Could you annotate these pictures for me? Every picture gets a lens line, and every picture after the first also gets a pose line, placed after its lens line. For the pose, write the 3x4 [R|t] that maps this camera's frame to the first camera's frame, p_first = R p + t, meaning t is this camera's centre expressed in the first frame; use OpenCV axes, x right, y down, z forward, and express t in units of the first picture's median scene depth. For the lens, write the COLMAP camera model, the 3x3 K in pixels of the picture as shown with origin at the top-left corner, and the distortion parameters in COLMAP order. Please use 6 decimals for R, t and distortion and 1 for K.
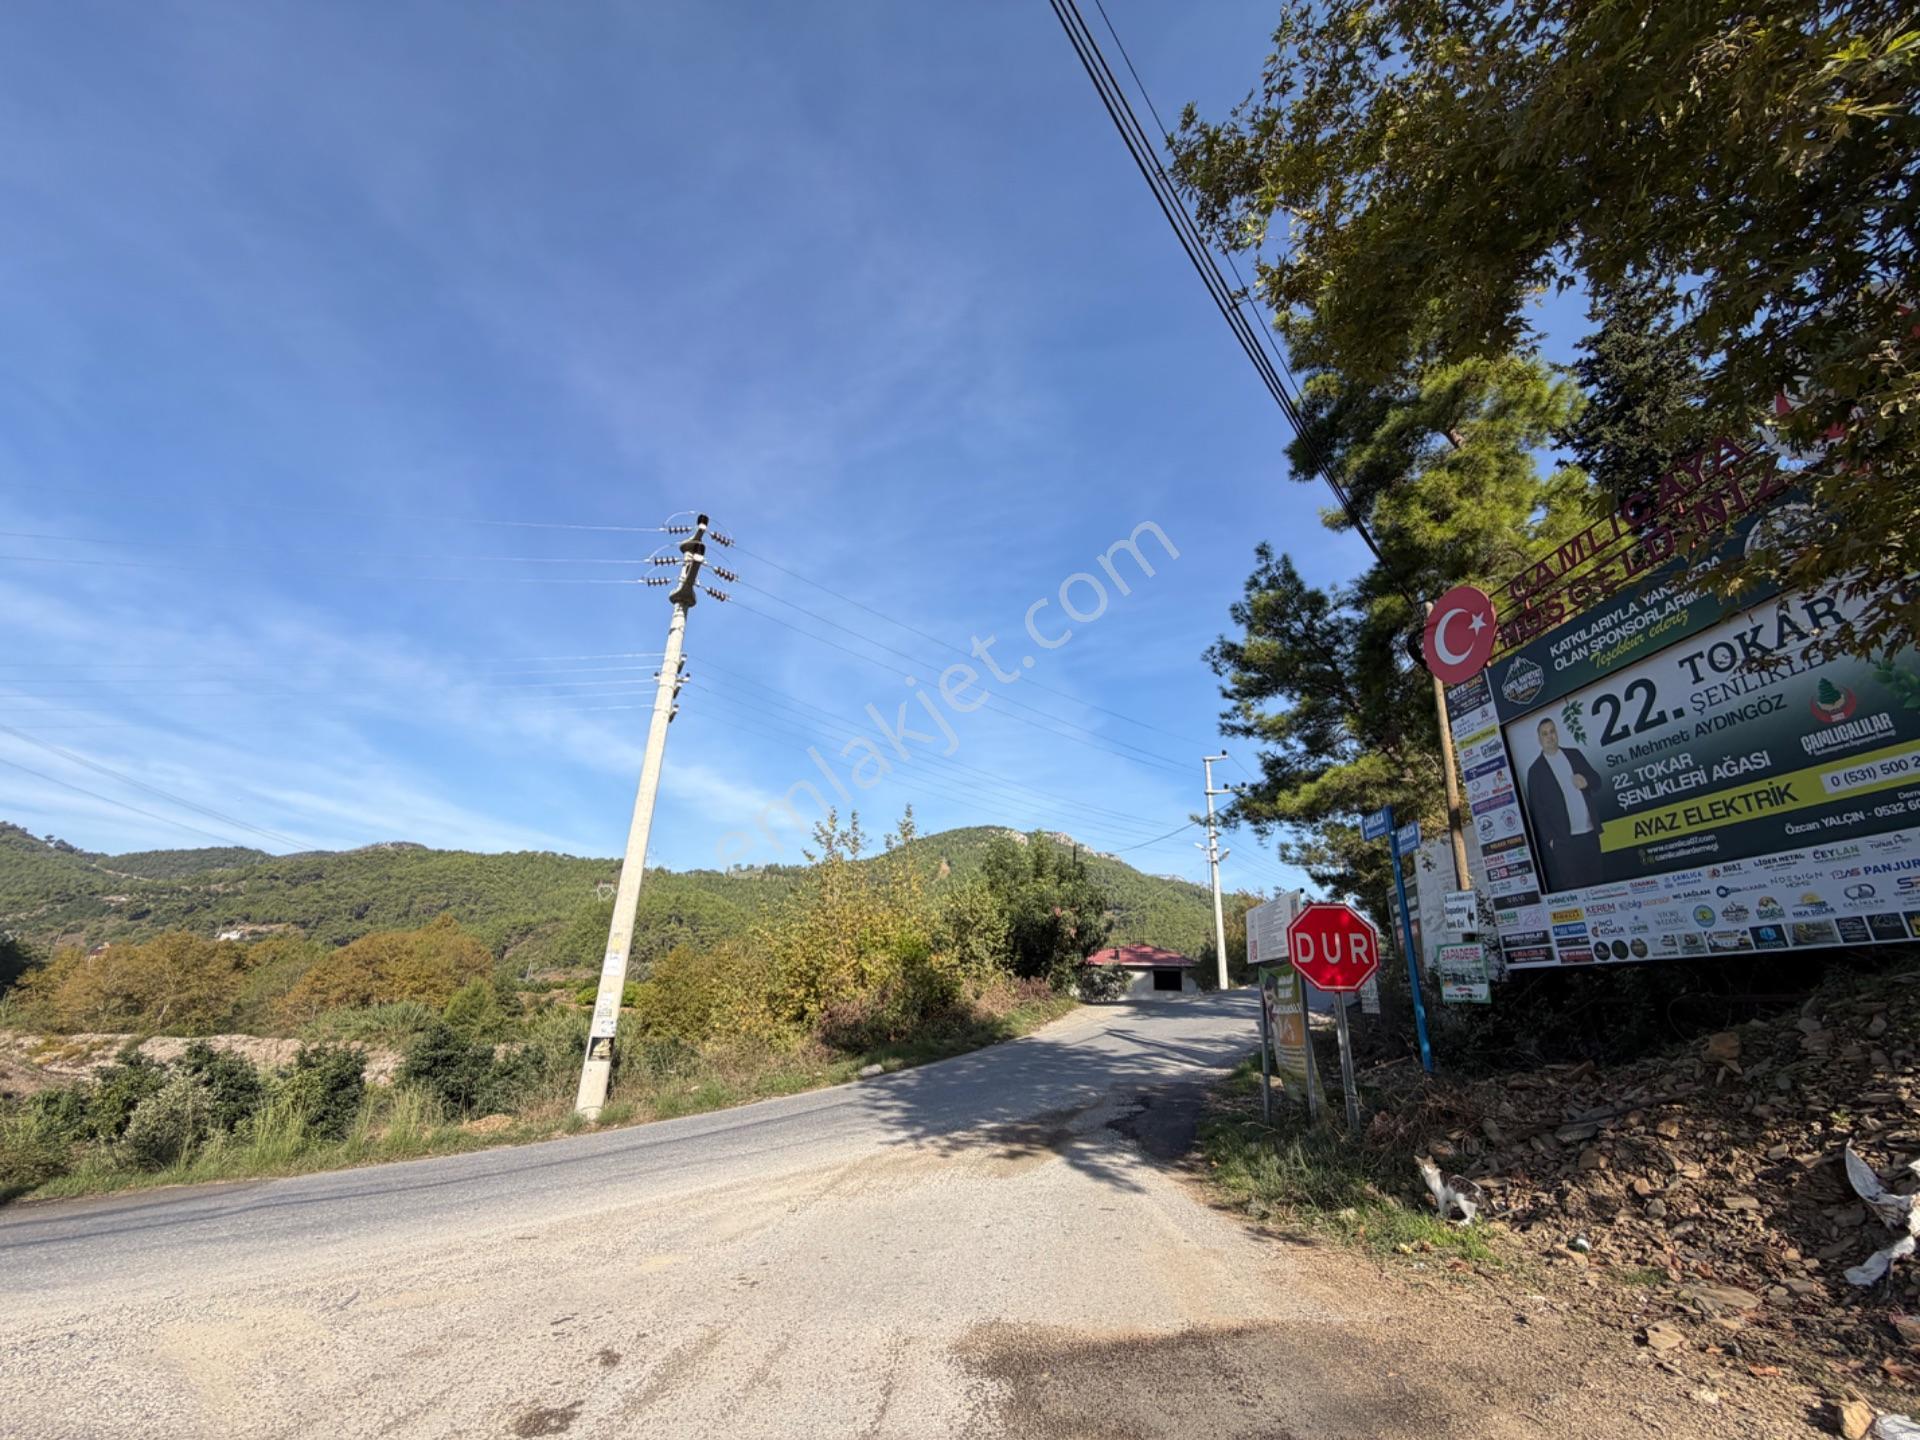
lens RADIAL K [[760.6, 0, 960.0], [0, 760.6, 720.0], [0, 0, 1]] dist [-0.001377, -0.000073]
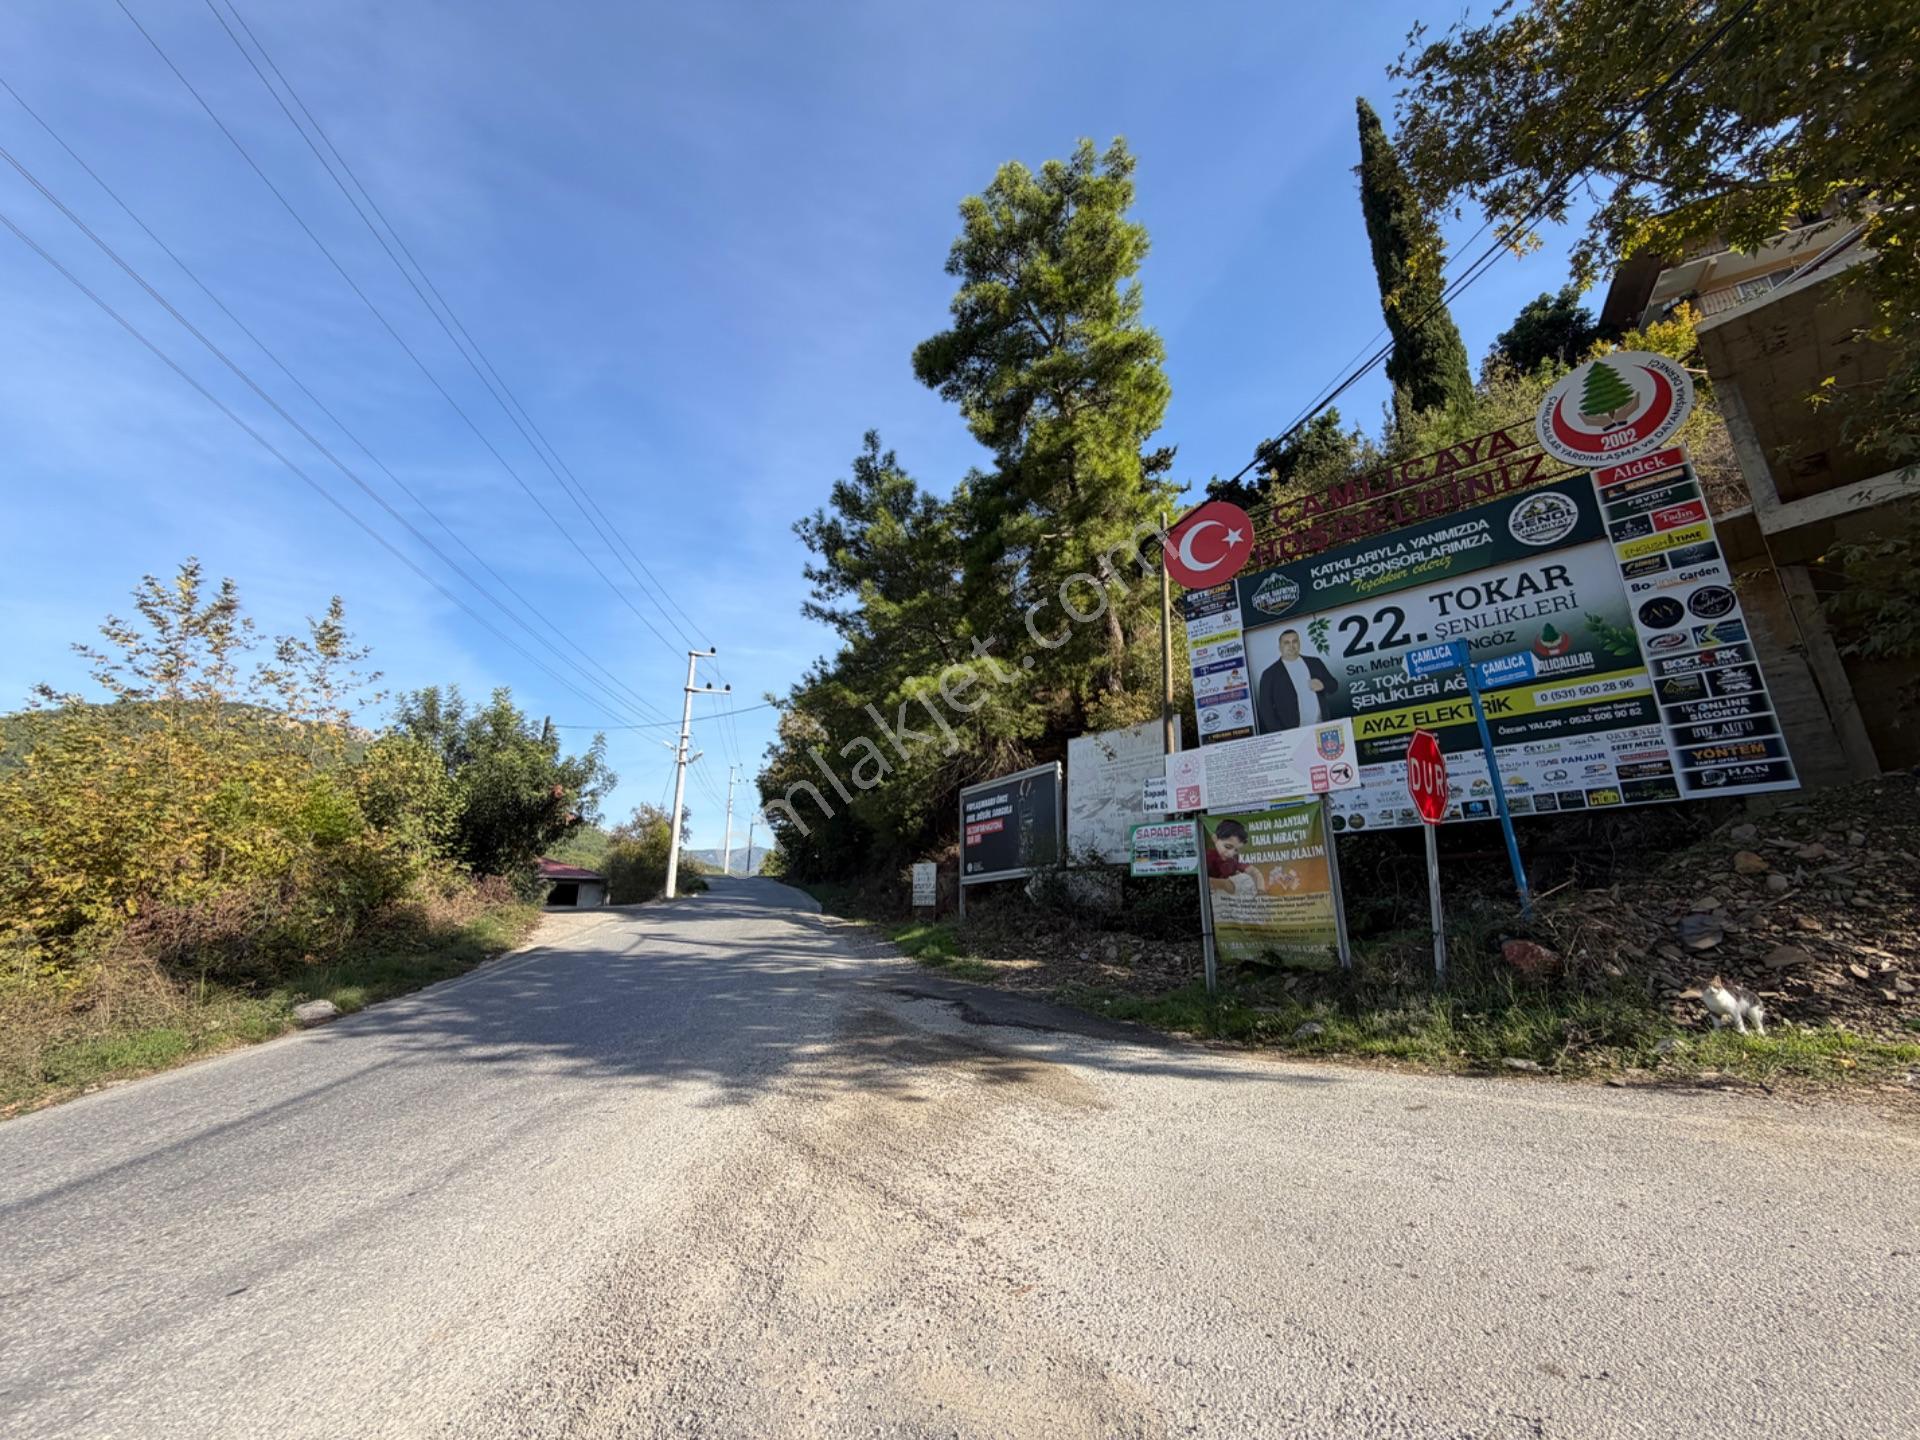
lens RADIAL K [[760.6, 0, 960.0], [0, 760.6, 720.0], [0, 0, 1]] dist [-0.001377, -0.000073]
pose [[0.689298, 0.158413, 0.706947, -0.404783], [-0.223631, 0.974674, -0.000357, 0.274668], [-0.689099, -0.157849, 0.707267, 0.583447]]
